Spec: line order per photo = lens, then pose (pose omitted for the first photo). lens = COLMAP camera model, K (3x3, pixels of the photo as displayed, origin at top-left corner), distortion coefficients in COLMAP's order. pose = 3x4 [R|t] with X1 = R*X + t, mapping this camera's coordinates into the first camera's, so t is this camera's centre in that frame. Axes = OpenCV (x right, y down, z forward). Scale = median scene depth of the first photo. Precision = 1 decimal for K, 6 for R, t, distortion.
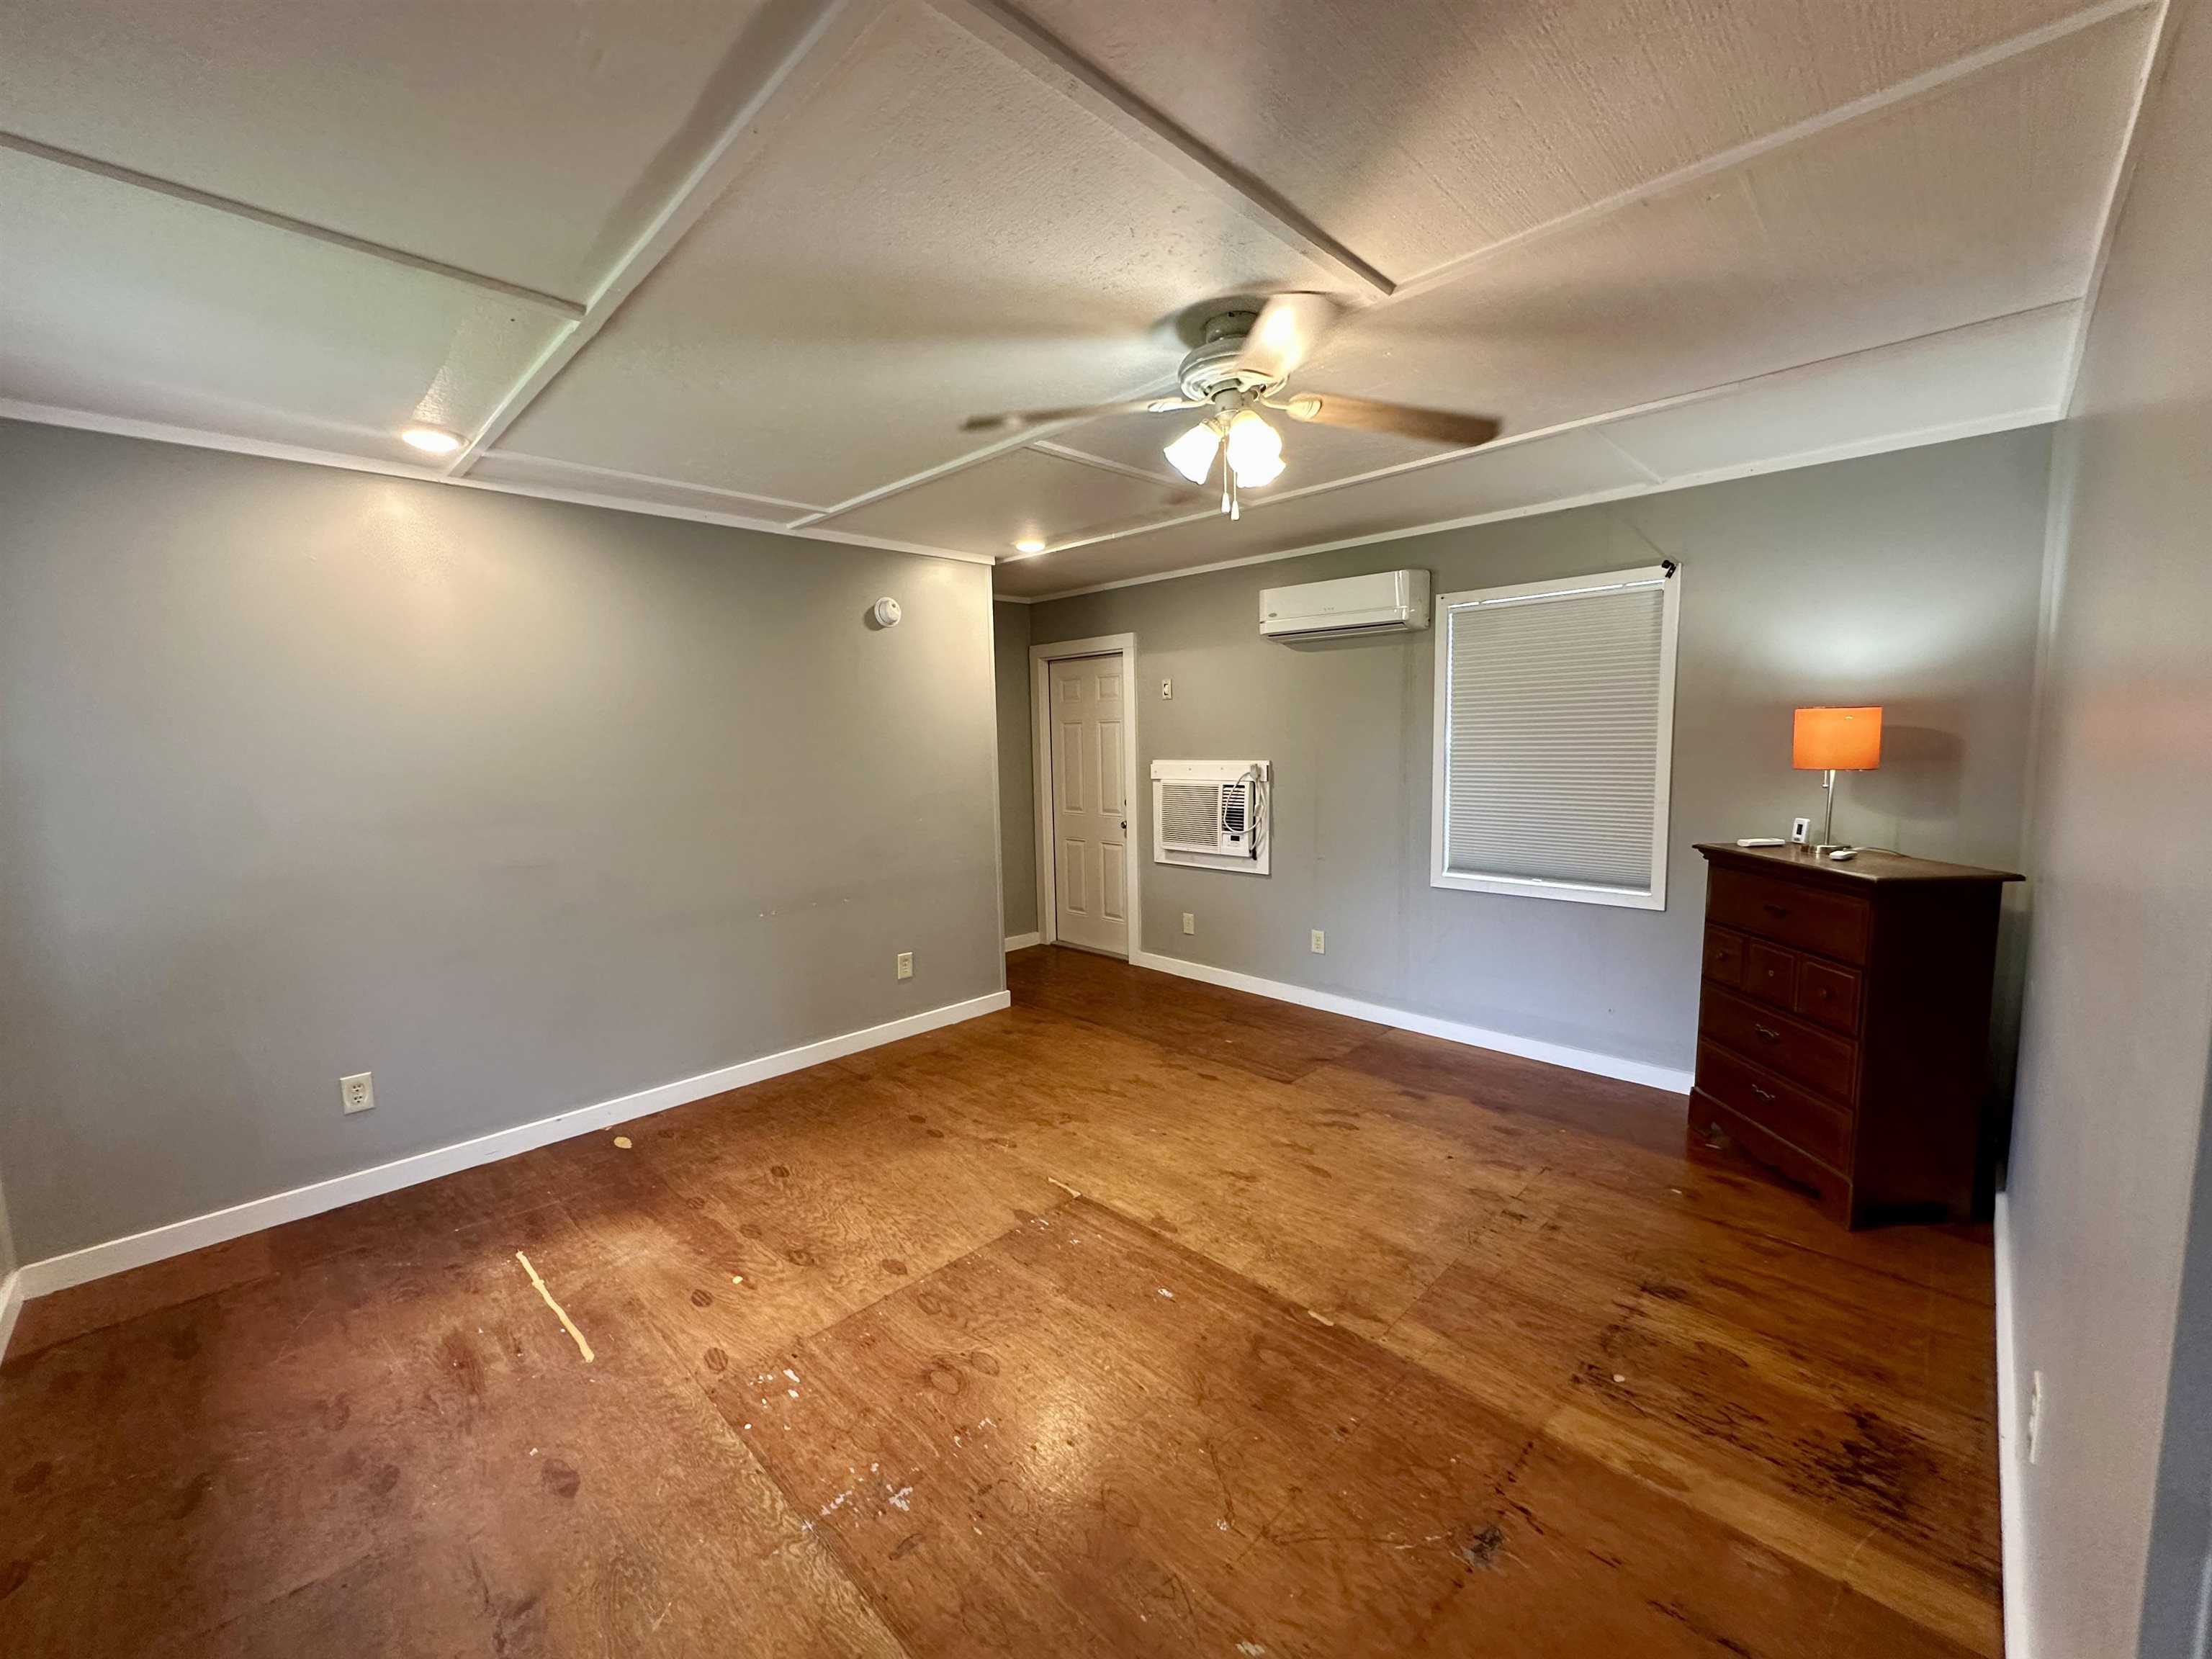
lens RADIAL K [[880.6, 0, 1103.7], [0, 880.6, 818.4], [0, 0, 1]] dist [-0.004060, 0.000667]
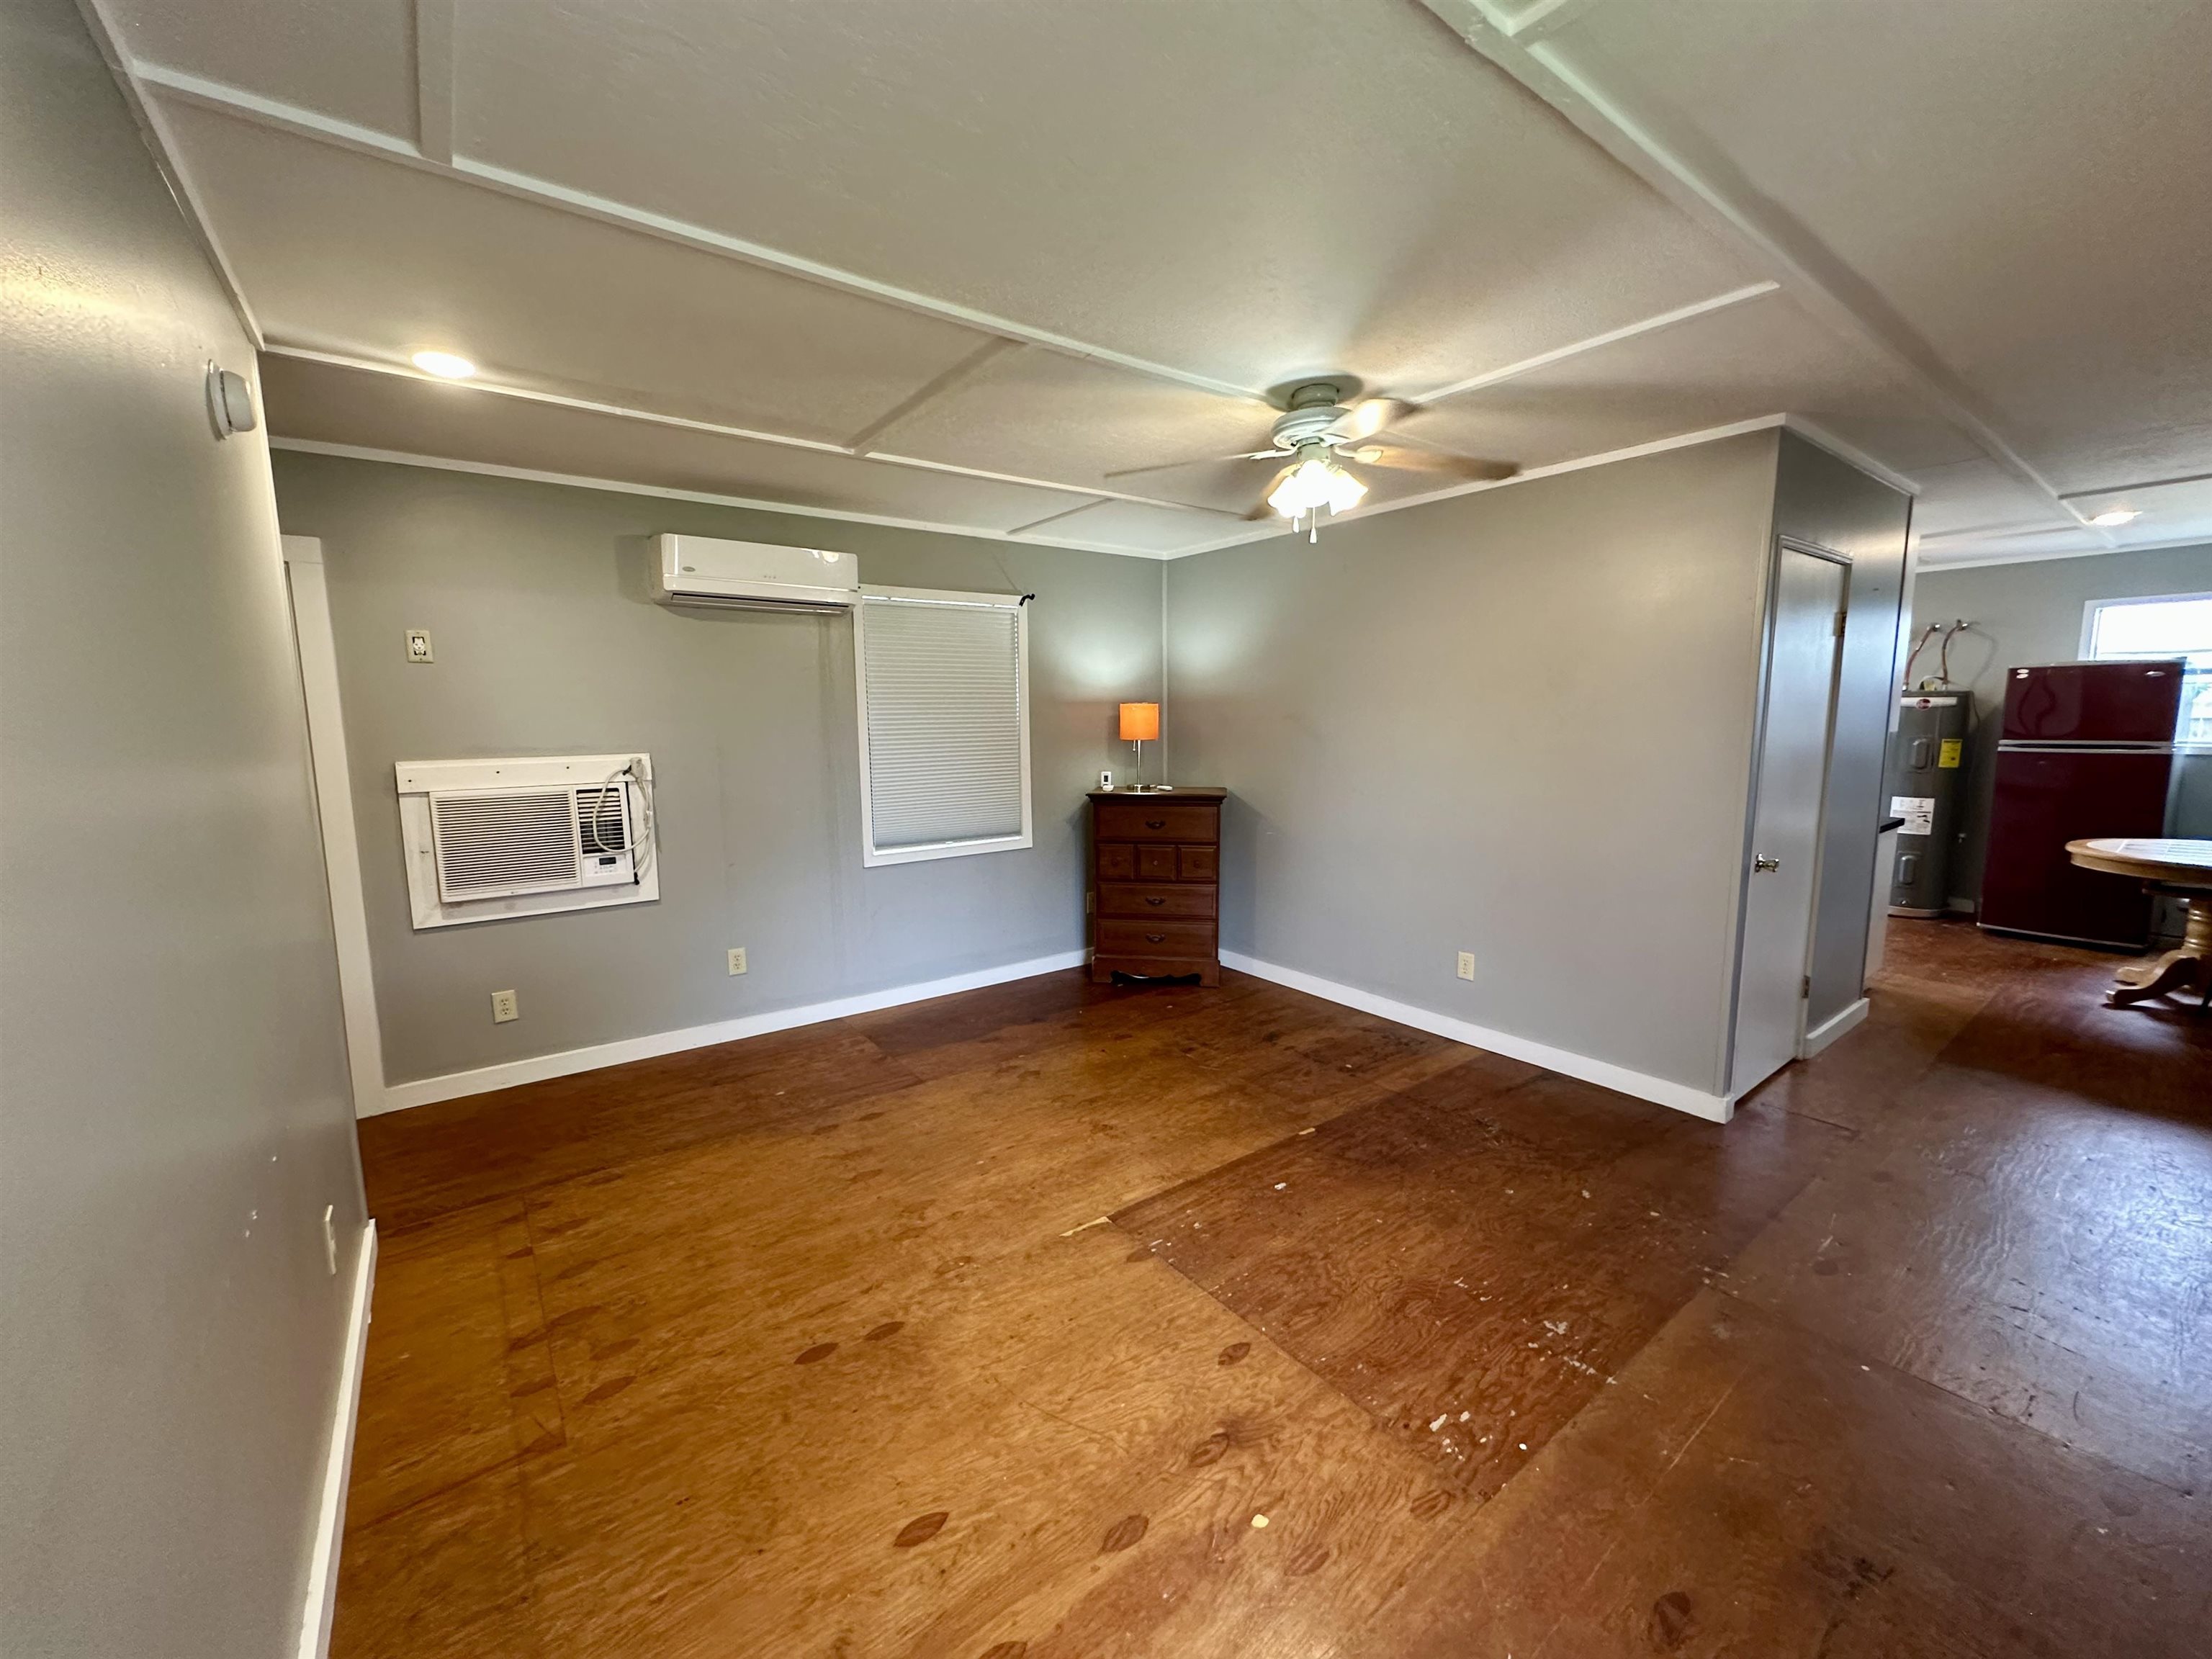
lens RADIAL K [[880.6, 0, 1104.4], [0, 880.6, 818.4], [0, 0, 1]] dist [-0.004060, 0.000667]
pose [[0.149951, -0.098048, 0.983820, -0.705479], [0.100332, 0.991443, 0.083515, -0.044850], [-0.983589, 0.086186, 0.158505, 0.659970]]
